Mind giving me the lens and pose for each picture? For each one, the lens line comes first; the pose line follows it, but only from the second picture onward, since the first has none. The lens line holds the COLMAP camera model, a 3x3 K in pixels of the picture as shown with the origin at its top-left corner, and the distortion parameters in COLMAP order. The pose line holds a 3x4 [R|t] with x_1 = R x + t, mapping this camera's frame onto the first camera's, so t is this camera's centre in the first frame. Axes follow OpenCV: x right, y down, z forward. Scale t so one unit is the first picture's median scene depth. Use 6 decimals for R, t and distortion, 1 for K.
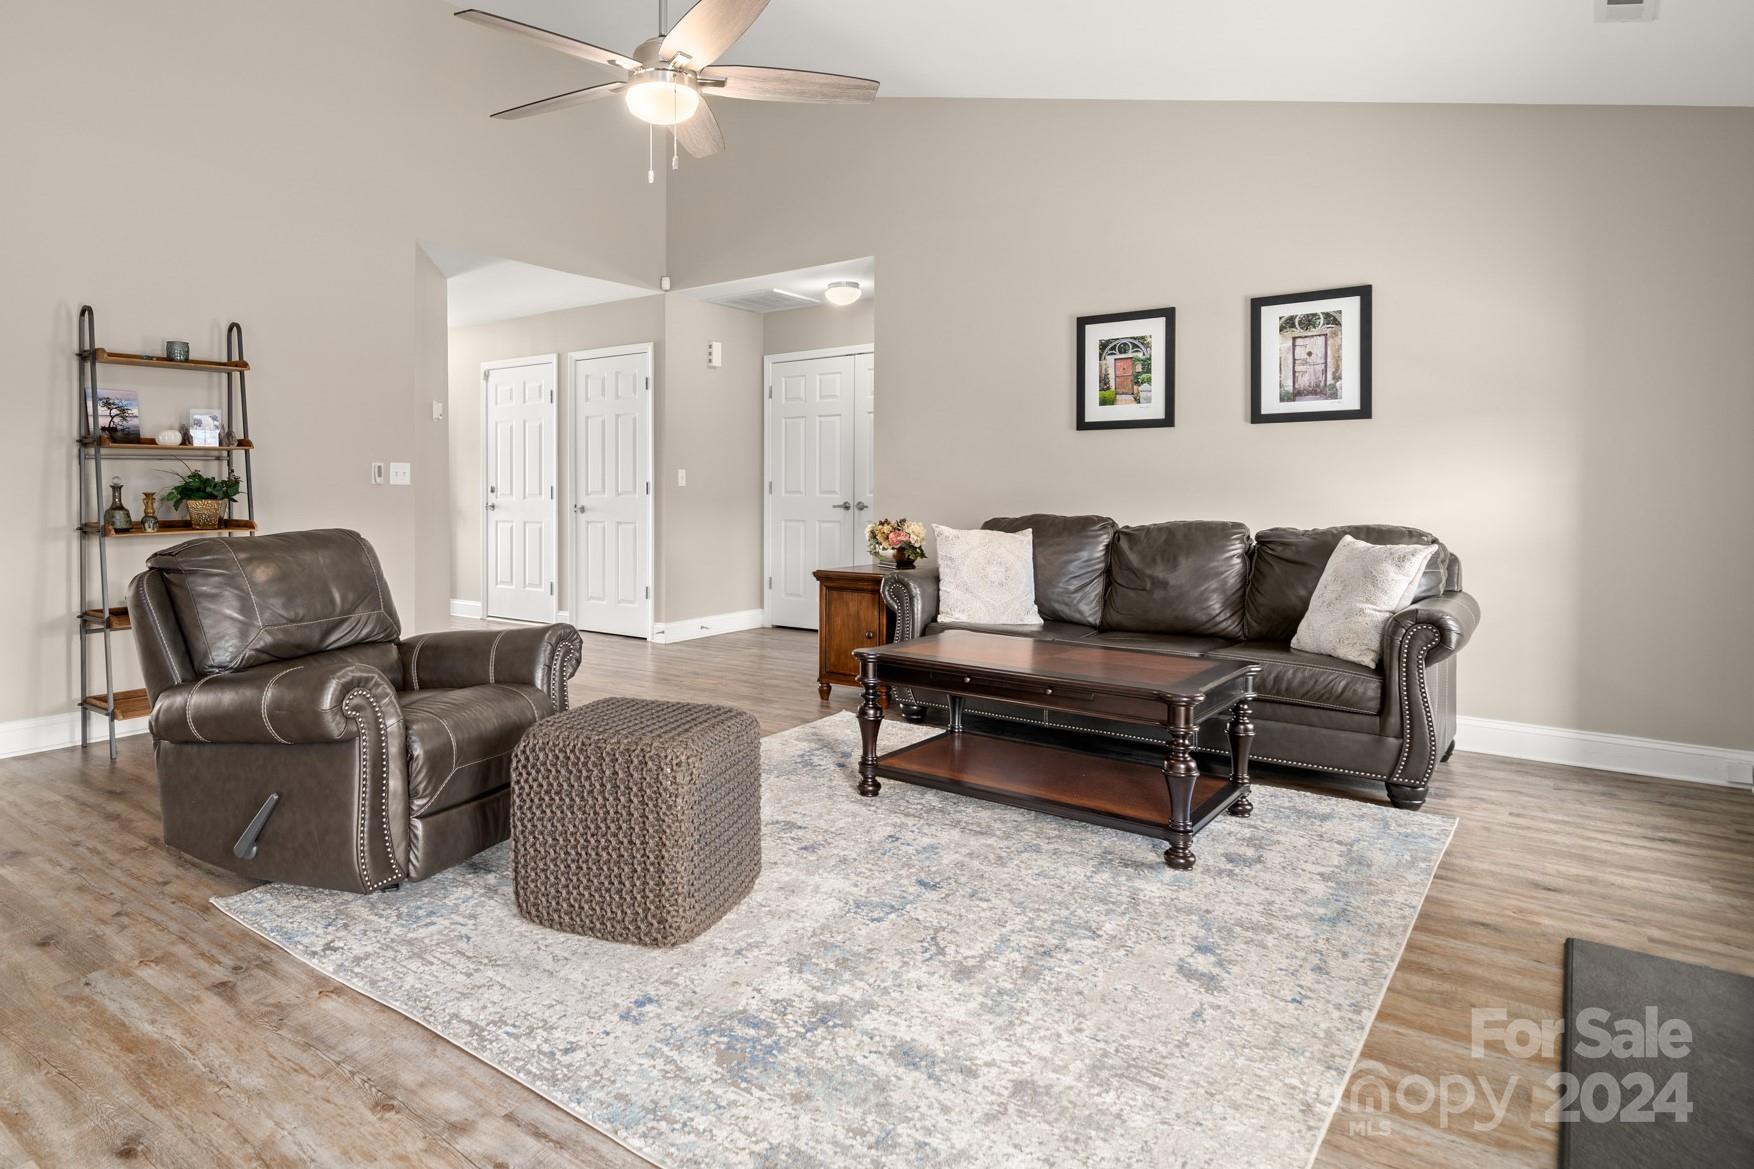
lens RADIAL K [[1029.5, 0, 735.1], [0, 1029.5, 502.2], [0, 0, 1]] dist [0.005437, 0.001059]
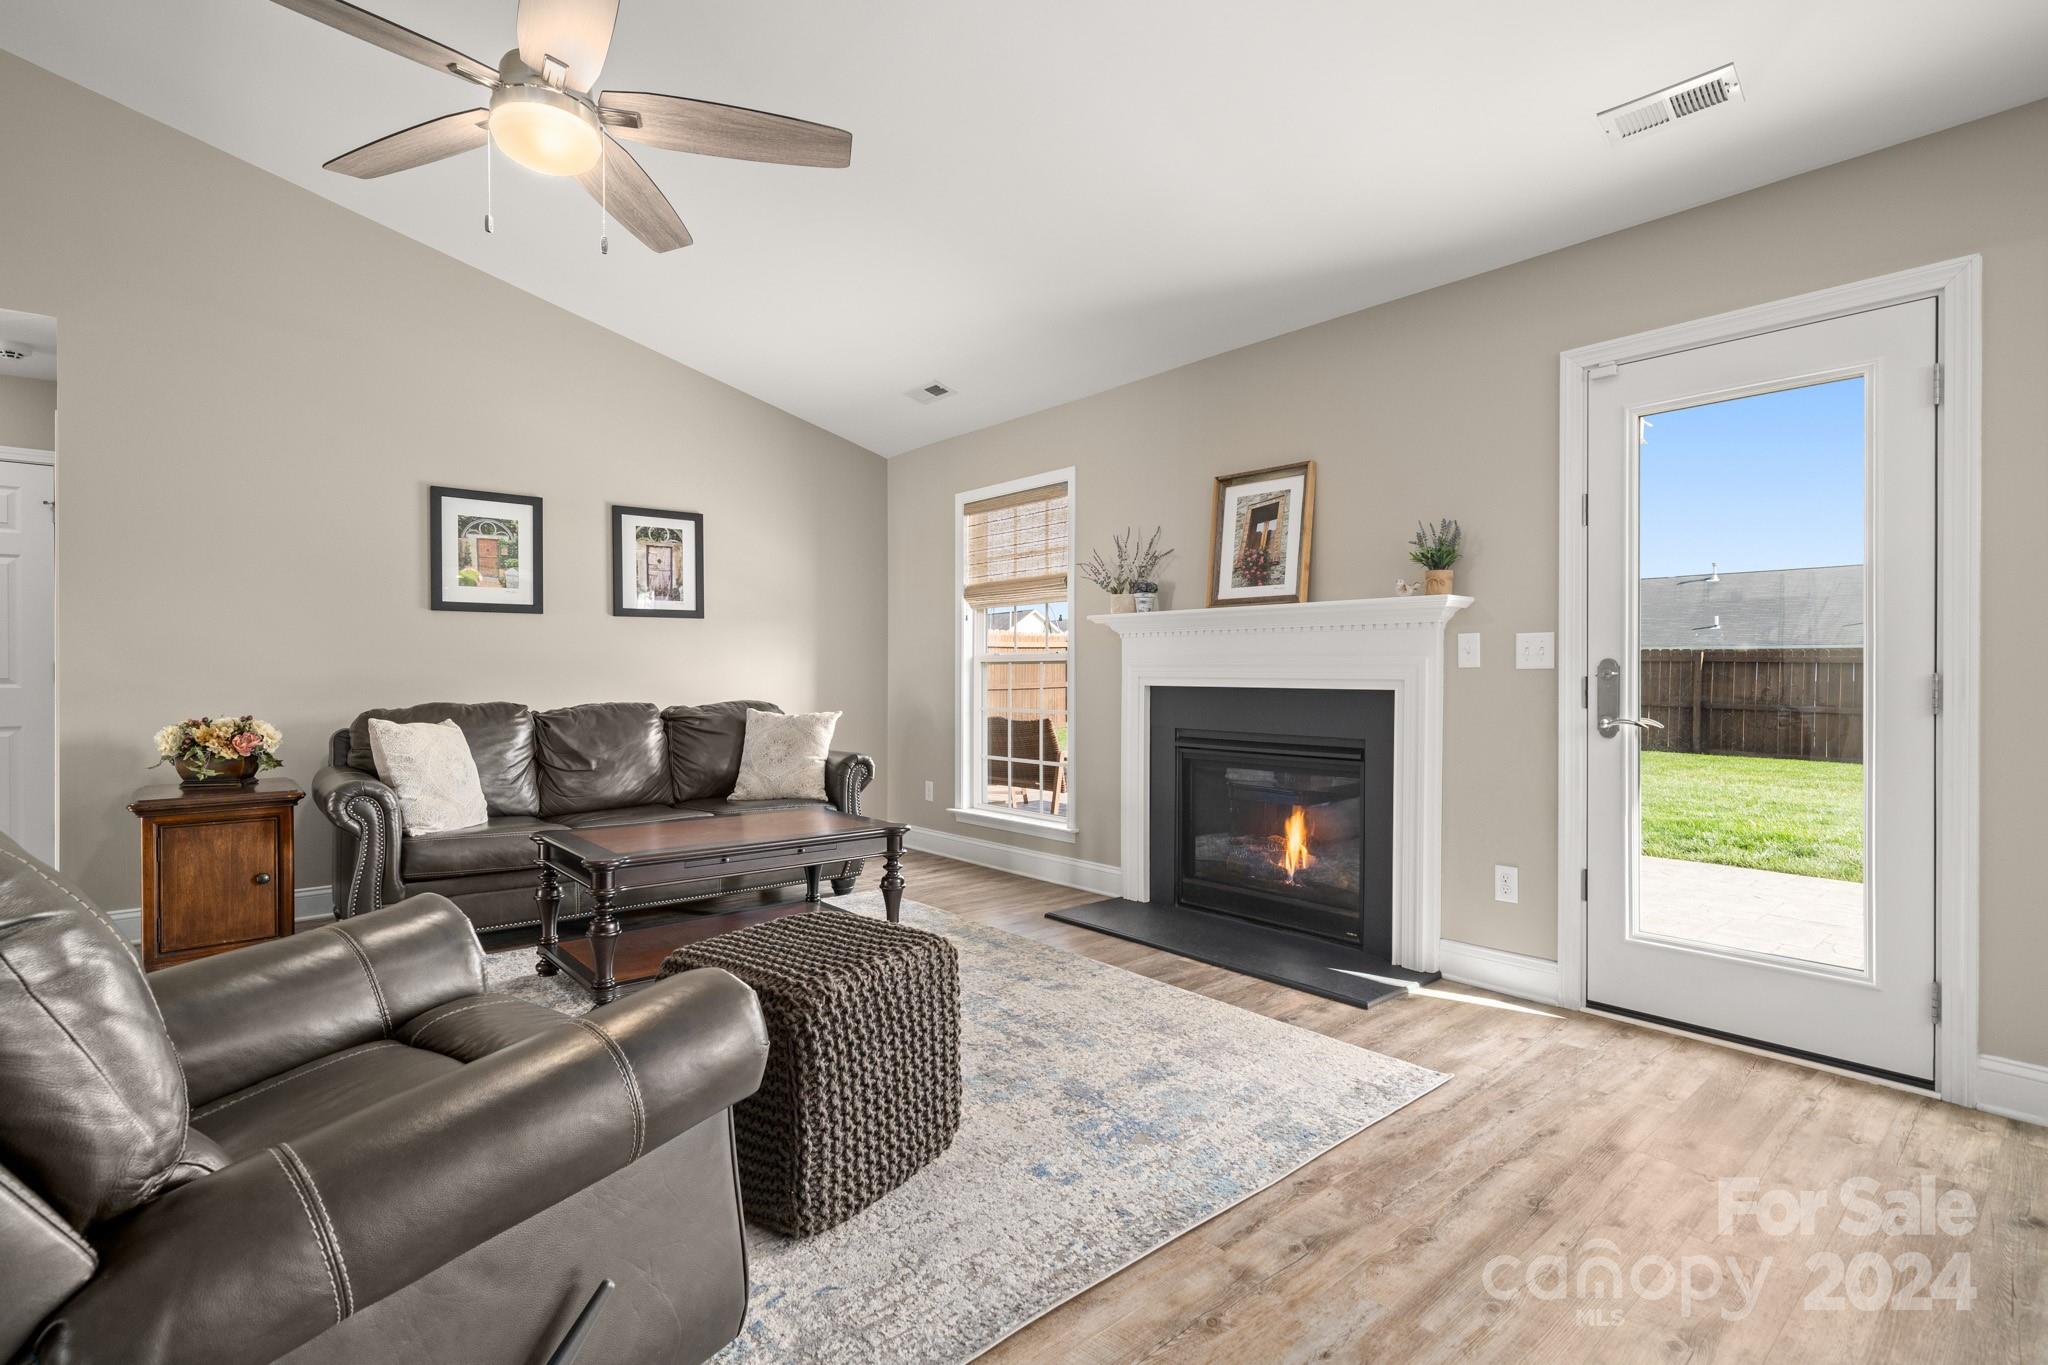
lens RADIAL K [[962.3, 0, 1026.2], [0, 962.3, 676.1], [0, 0, 1]] dist [0.000039, 0.000031]
pose [[0.166361, -0.004523, 0.986055, -0.485688], [0.016703, 0.999859, 0.001769, -0.004713], [-0.985923, 0.016176, 0.166413, 0.398309]]
